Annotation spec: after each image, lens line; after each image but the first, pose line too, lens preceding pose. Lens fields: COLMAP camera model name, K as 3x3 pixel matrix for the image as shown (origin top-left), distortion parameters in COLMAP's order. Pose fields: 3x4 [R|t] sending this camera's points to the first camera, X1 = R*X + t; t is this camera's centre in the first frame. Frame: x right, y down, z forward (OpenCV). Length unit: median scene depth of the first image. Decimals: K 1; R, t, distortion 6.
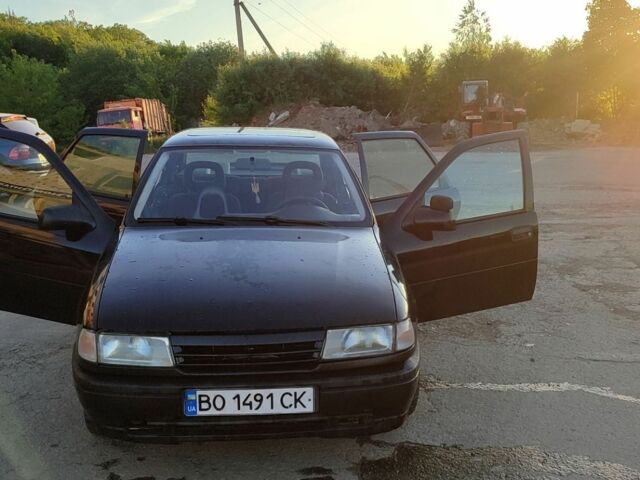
lens RADIAL K [[1061.3, 0, 319.2], [0, 1061.3, 240.5], [0, 0, 1]] dist [0.061132, 0.000000]
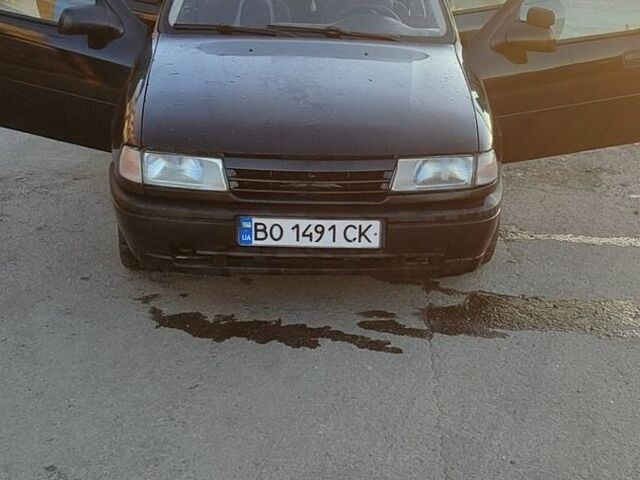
lens RADIAL K [[1061.3, 0, 324.6], [0, 1061.3, 242.9], [0, 0, 1]] dist [0.061132, 0.000000]
pose [[0.996257, 0.048518, -0.071534, 0.014873], [-0.034518, 0.982065, 0.185355, -0.010082], [0.079245, -0.182192, 0.980064, 0.134436]]
